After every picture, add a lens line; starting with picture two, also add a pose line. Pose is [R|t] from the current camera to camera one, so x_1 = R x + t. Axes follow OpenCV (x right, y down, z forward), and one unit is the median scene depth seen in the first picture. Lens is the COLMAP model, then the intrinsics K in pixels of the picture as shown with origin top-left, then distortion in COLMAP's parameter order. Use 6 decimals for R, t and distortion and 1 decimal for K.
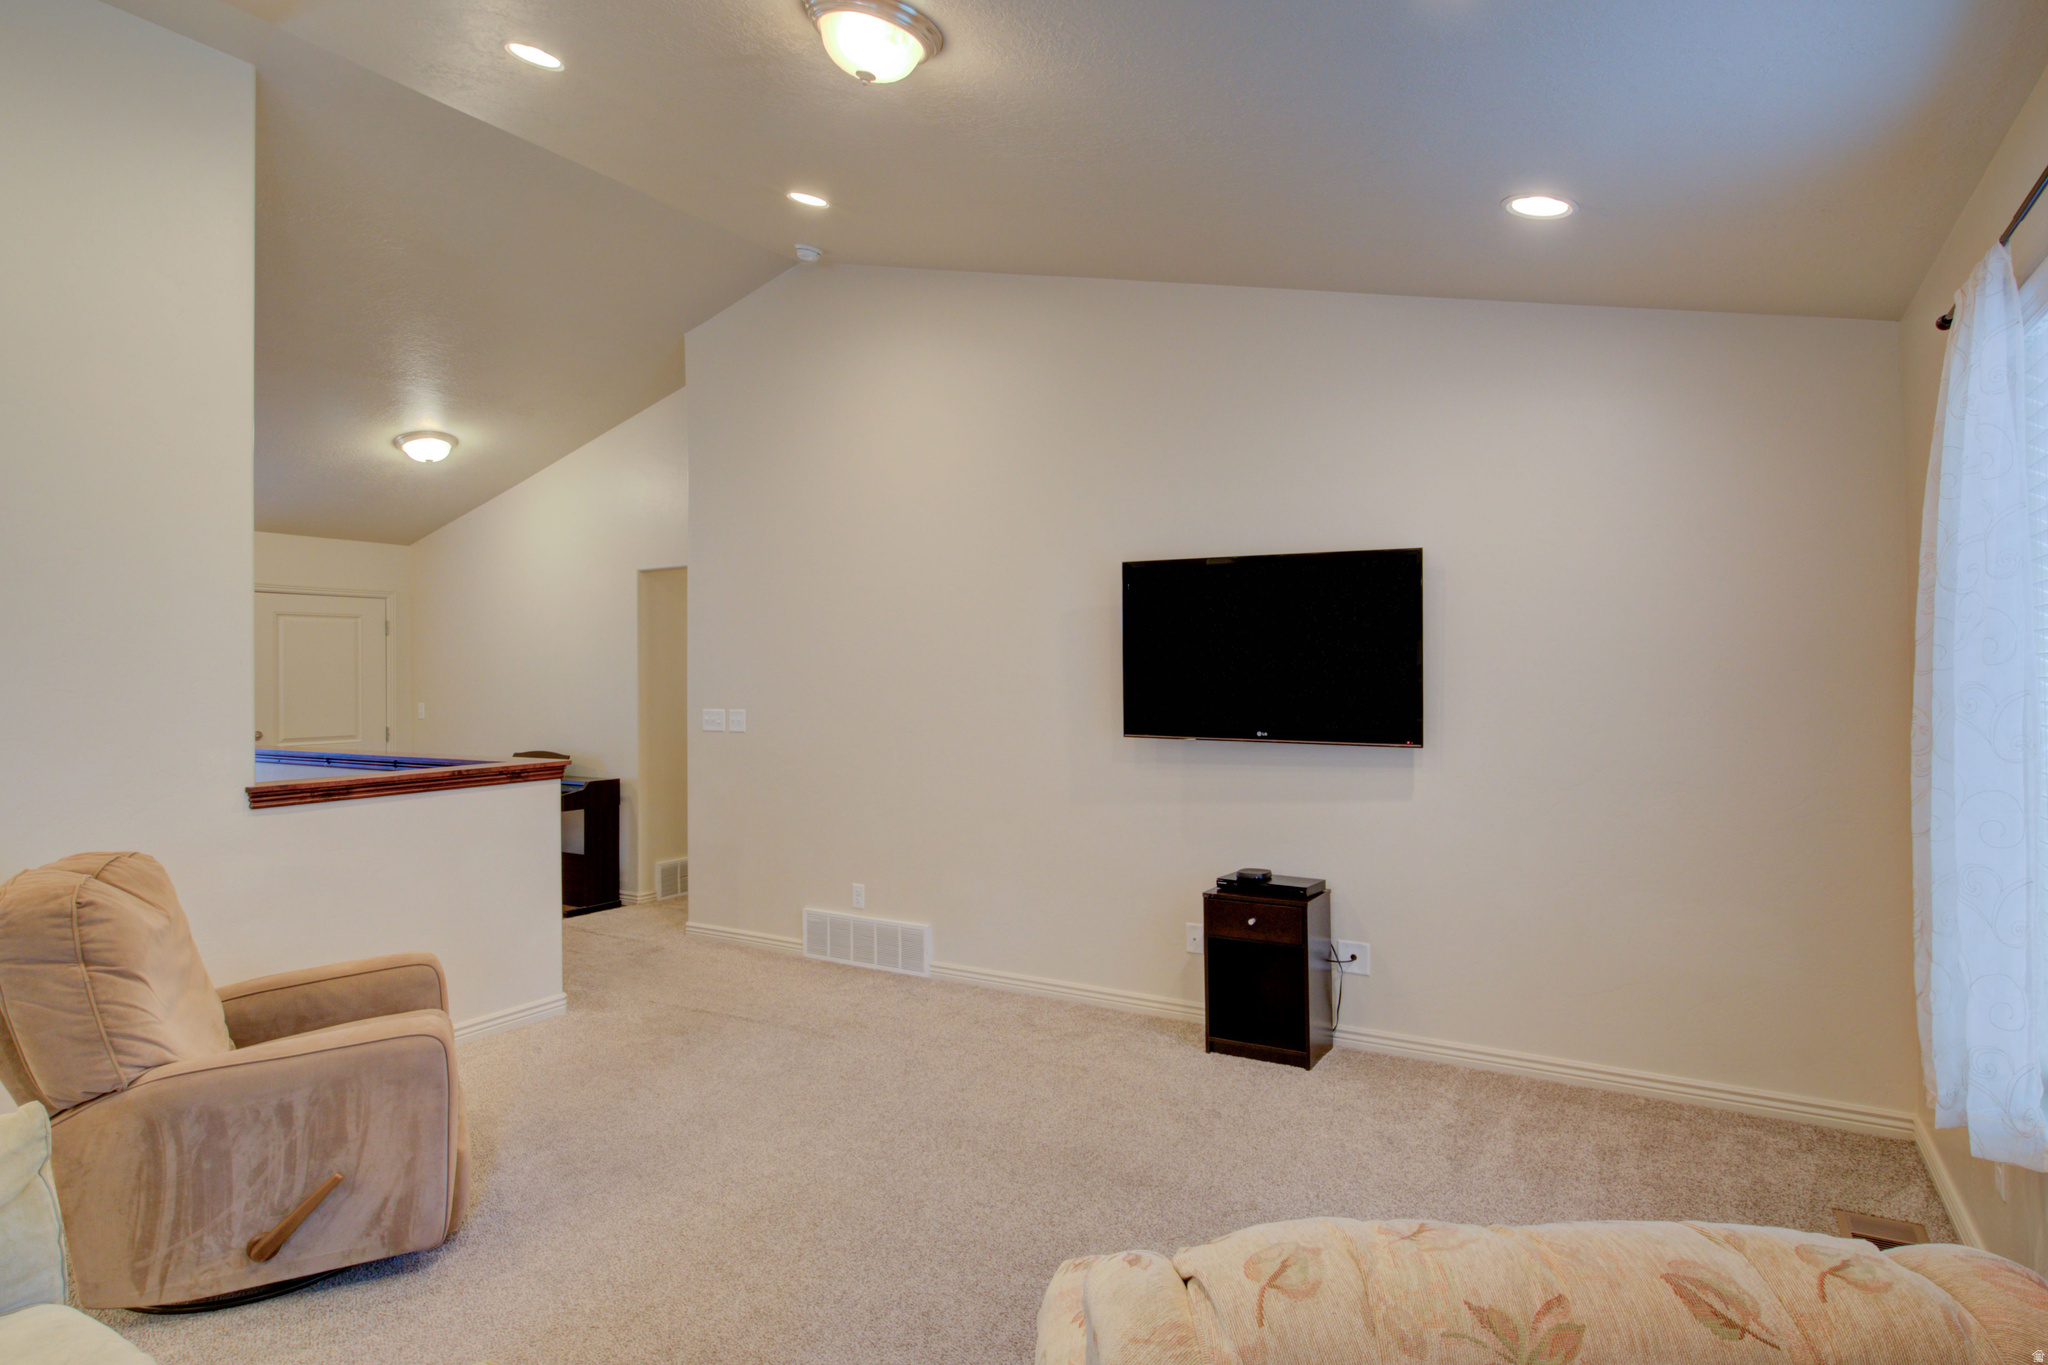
lens RADIAL K [[1055.6, 0, 1039.8], [0, 1055.6, 661.9], [0, 0, 1]] dist [0.002131, 0.000563]
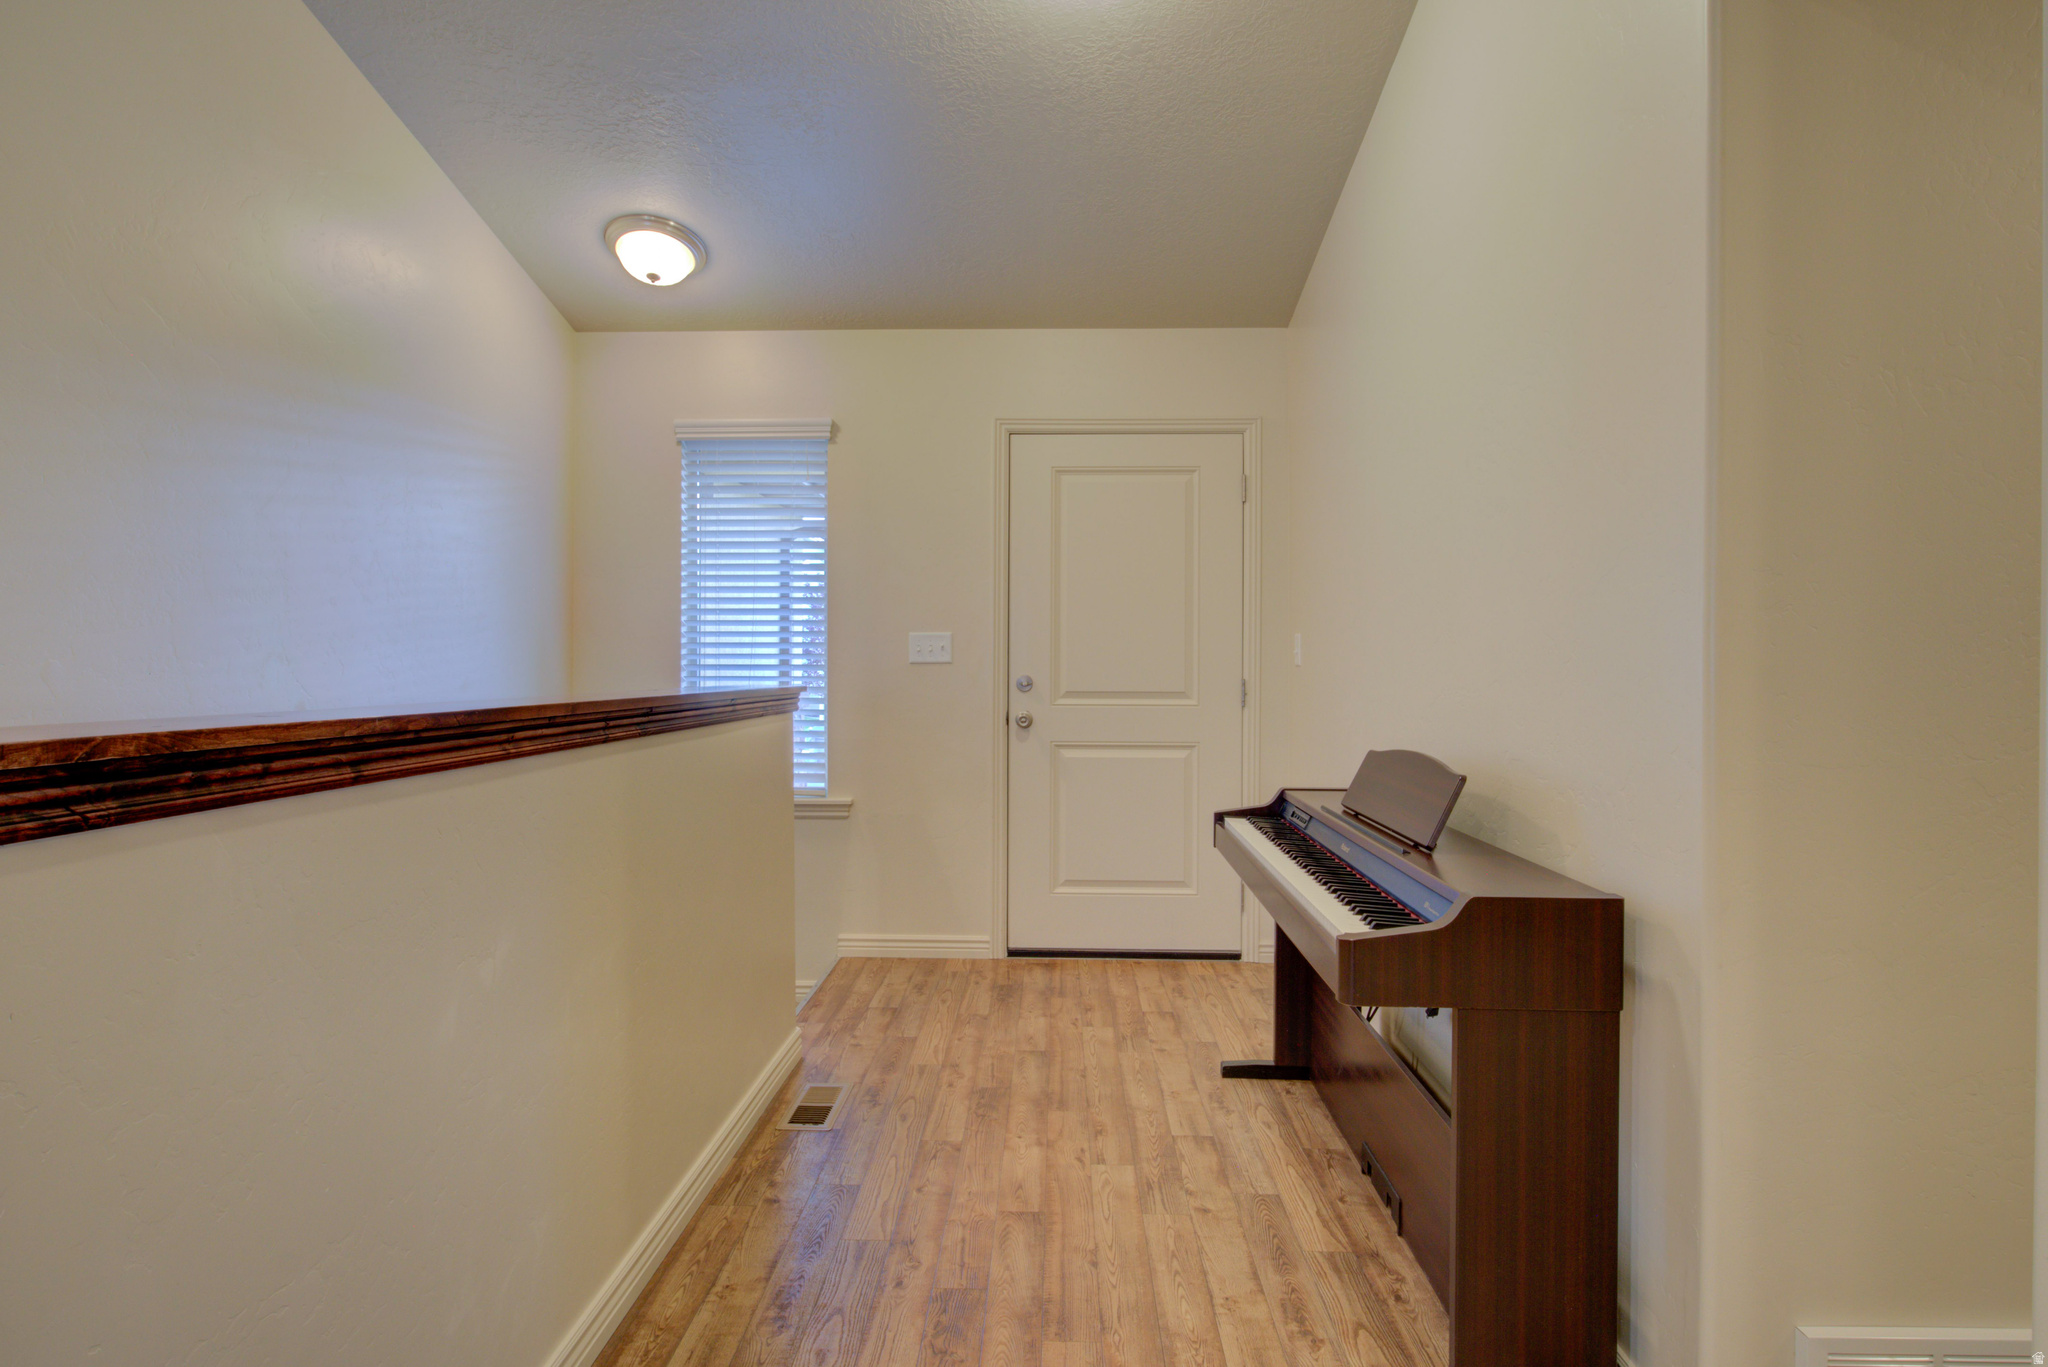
lens RADIAL K [[1055.6, 0, 1039.8], [0, 1055.6, 662.9], [0, 0, 1]] dist [0.002131, 0.000563]
pose [[0.522405, 0.012006, -0.852613, -0.239726], [0.001889, 0.999882, 0.015237, 0.049405], [0.852695, -0.009571, 0.522321, 0.689519]]
